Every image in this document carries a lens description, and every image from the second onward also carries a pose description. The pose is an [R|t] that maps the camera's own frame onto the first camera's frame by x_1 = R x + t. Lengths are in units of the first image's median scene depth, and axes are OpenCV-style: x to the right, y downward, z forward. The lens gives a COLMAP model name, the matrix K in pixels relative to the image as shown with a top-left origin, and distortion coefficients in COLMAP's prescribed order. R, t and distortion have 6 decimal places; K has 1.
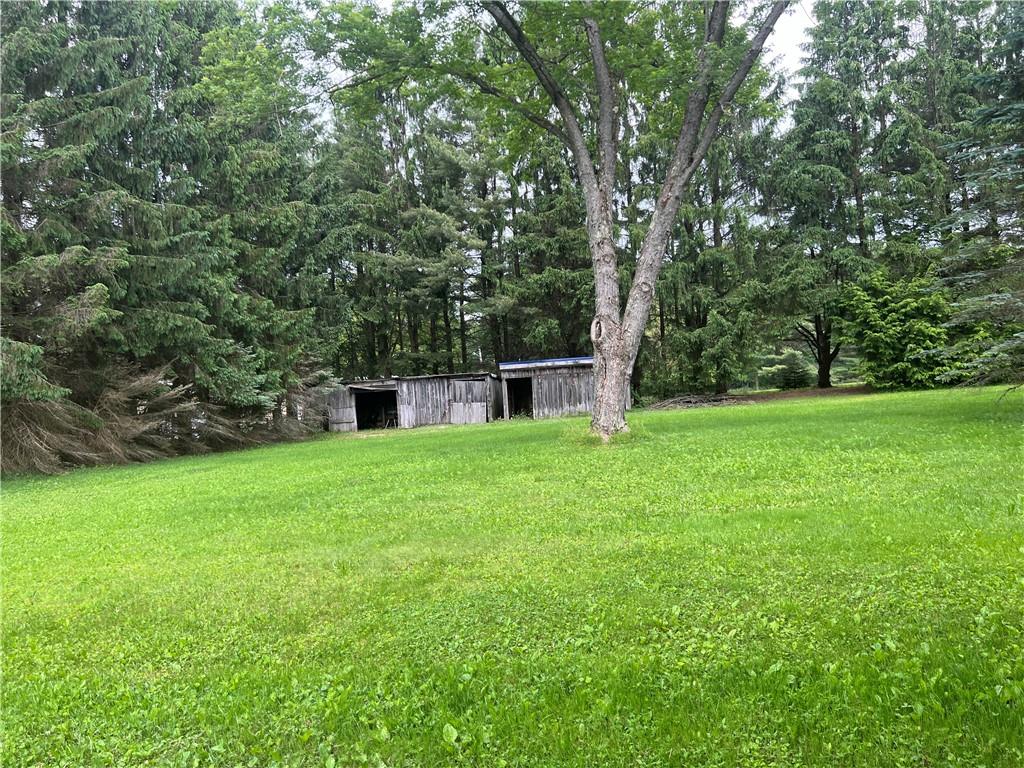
lens RADIAL K [[767.7, 0, 513.9], [0, 767.7, 384.4], [0, 0, 1]] dist [0.004859, 0.000306]
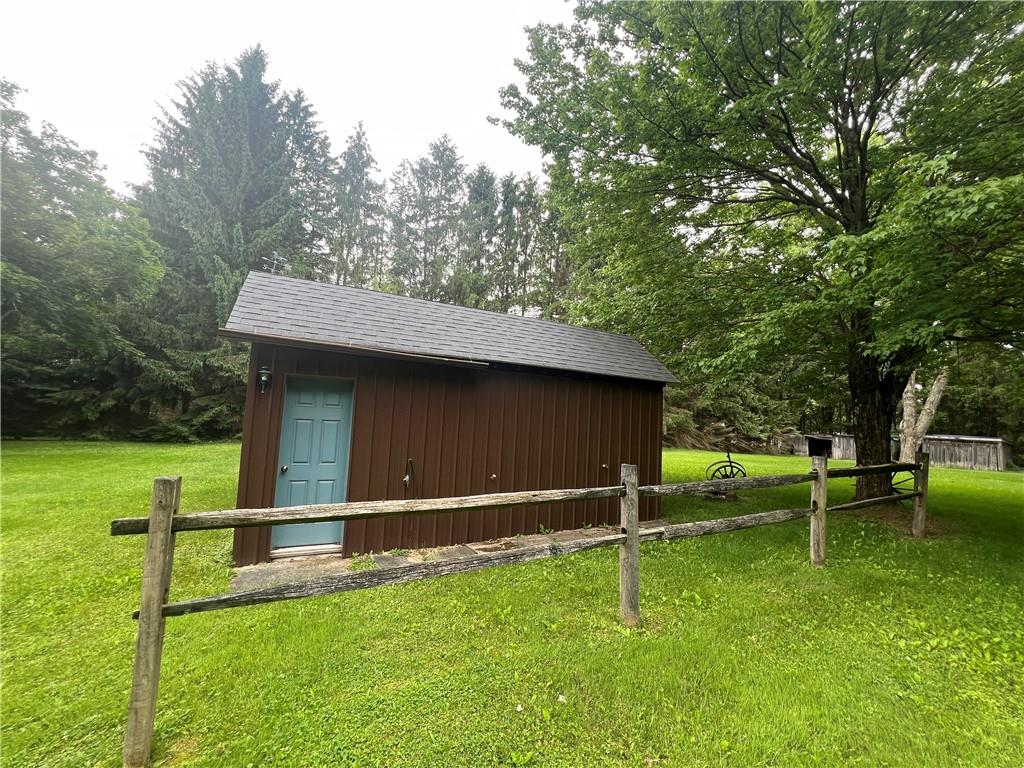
lens RADIAL K [[410.4, 0, 517.0], [0, 410.4, 384.5], [0, 0, 1]] dist [-0.002144, -0.000064]
pose [[0.650006, 0.033366, -0.759196, 0.174708], [-0.103994, 0.993542, -0.045372, -0.004369], [0.752780, 0.108444, 0.649279, -0.517117]]
